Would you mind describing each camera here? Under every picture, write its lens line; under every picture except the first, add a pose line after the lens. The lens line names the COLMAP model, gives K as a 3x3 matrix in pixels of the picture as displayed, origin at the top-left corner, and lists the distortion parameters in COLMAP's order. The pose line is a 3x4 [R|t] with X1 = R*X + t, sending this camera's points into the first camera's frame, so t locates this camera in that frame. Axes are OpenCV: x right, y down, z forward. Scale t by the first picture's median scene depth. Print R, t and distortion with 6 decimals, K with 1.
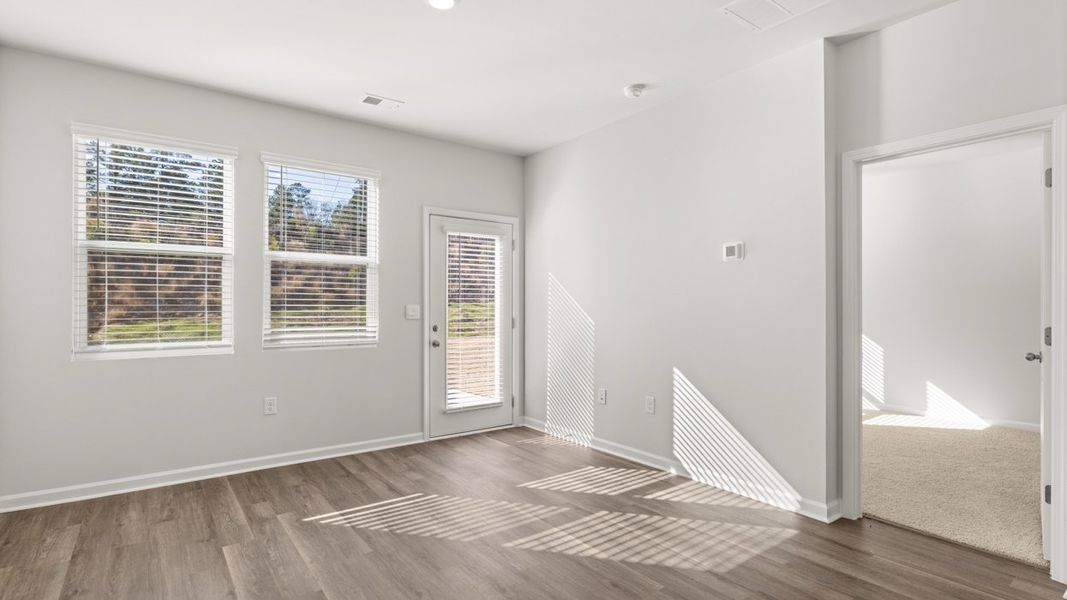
lens RADIAL K [[515.2, 0, 531.2], [0, 515.2, 302.0], [0, 0, 1]] dist [-0.001467, -0.000300]
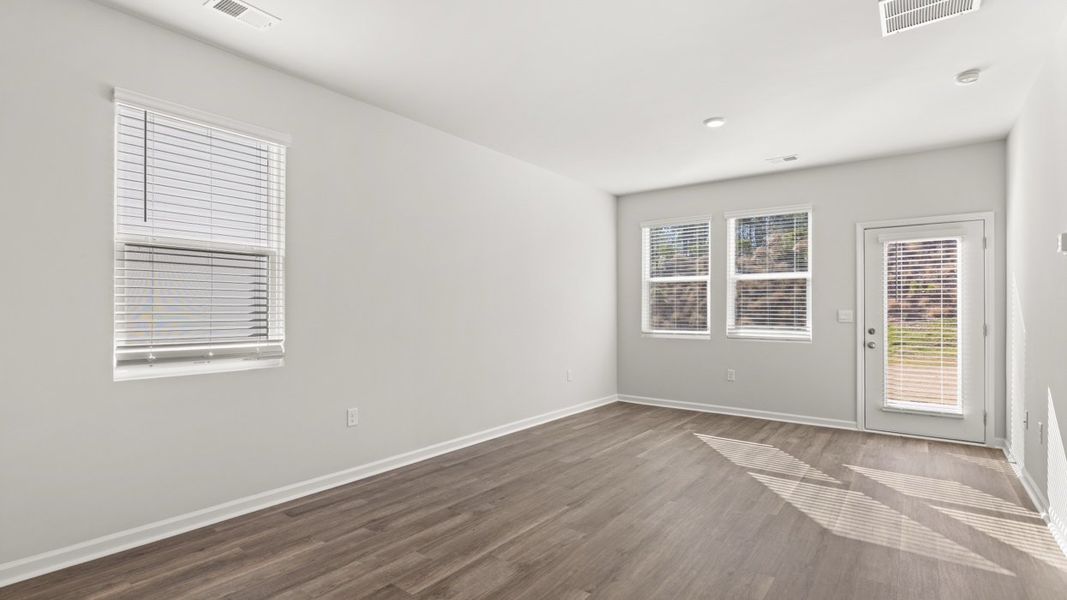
lens RADIAL K [[507.5, 0, 523.1], [0, 507.5, 310.2], [0, 0, 1]] dist [-0.003383, -0.000485]
pose [[0.255042, 0.000125, -0.966930, 0.927559], [0.004719, 0.999988, 0.001374, 0.001376], [0.966918, -0.004913, 0.255038, 0.004581]]
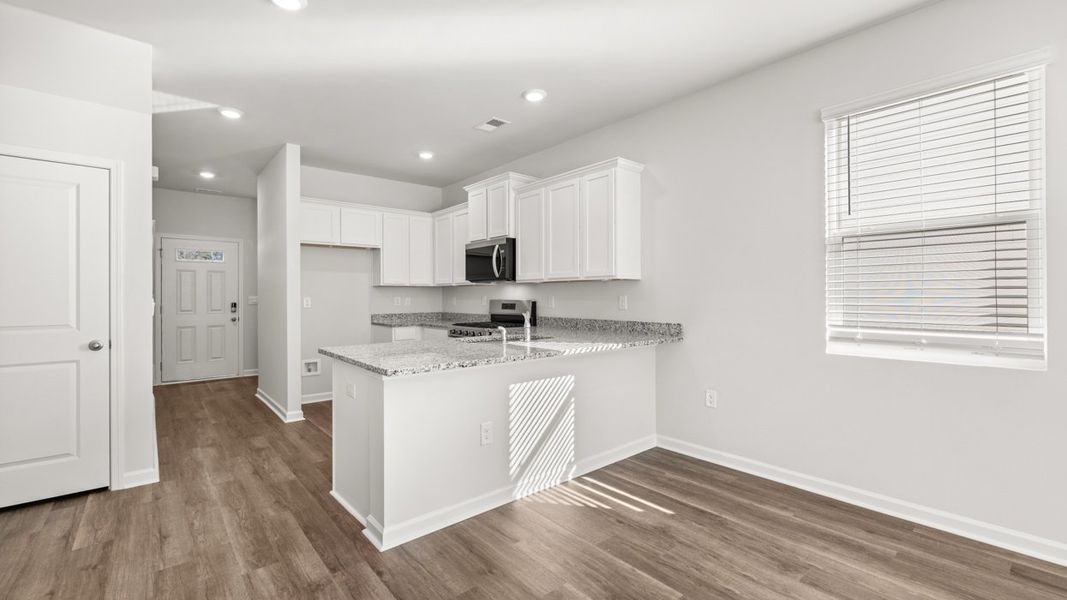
lens RADIAL K [[443.5, 0, 531.9], [0, 443.5, 296.7], [0, 0, 1]] dist [-0.001853, -0.000270]
pose [[-0.998188, -0.001989, -0.060148, 0.610912], [-0.001435, 0.999956, -0.009253, 0.012326], [0.060163, -0.009150, -0.998147, 0.378559]]
